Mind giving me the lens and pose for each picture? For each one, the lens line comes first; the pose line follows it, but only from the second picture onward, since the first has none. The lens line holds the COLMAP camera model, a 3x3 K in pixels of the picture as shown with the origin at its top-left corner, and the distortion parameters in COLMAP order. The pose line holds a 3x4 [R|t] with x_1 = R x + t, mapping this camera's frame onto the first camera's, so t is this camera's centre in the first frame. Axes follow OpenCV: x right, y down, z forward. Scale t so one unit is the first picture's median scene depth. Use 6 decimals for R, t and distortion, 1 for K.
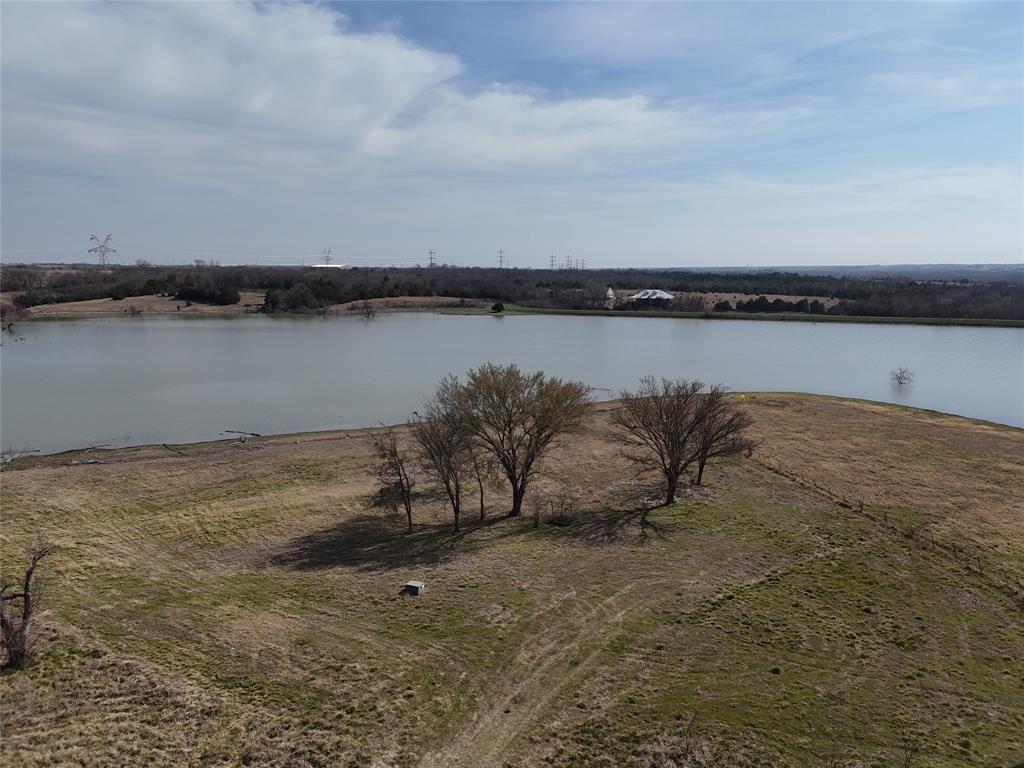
lens RADIAL K [[751.0, 0, 523.8], [0, 751.0, 351.8], [0, 0, 1]] dist [0.073216, -0.065929]
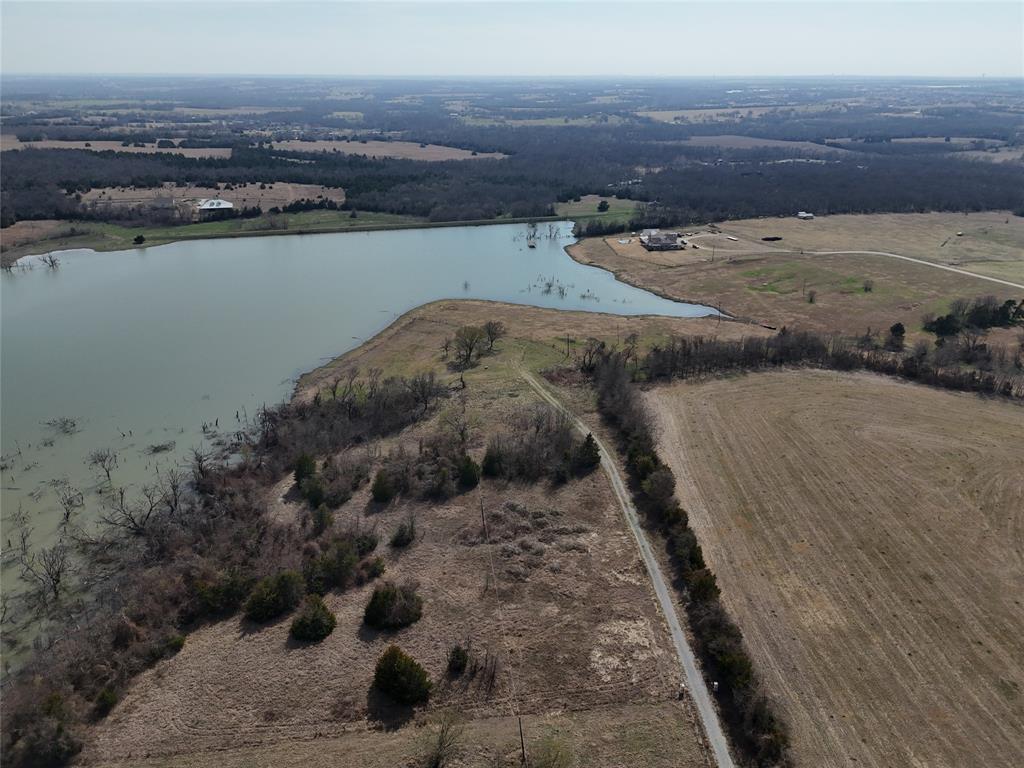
lens RADIAL K [[751.0, 0, 515.3], [0, 751.0, 386.7], [0, 0, 1]] dist [0.073216, -0.065929]
pose [[0.715007, -0.266670, 0.646261, -0.445319], [0.074966, 0.948310, 0.308365, -0.159044], [-0.695087, -0.172036, 0.698039, -0.391366]]
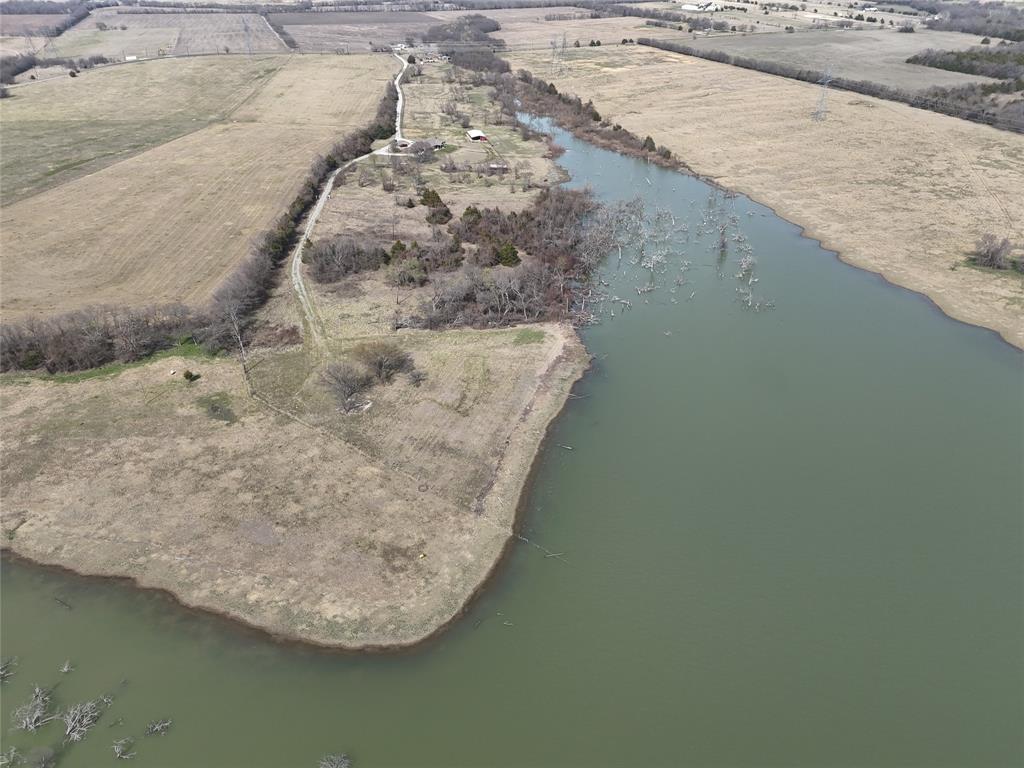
lens RADIAL K [[751.0, 0, 516.5], [0, 751.0, 384.7], [0, 0, 1]] dist [0.073216, -0.065929]
pose [[-0.695985, 0.356433, -0.623346, 0.258842], [-0.080861, 0.823676, 0.561266, -0.268781], [0.713489, 0.441038, -0.544444, 0.500669]]
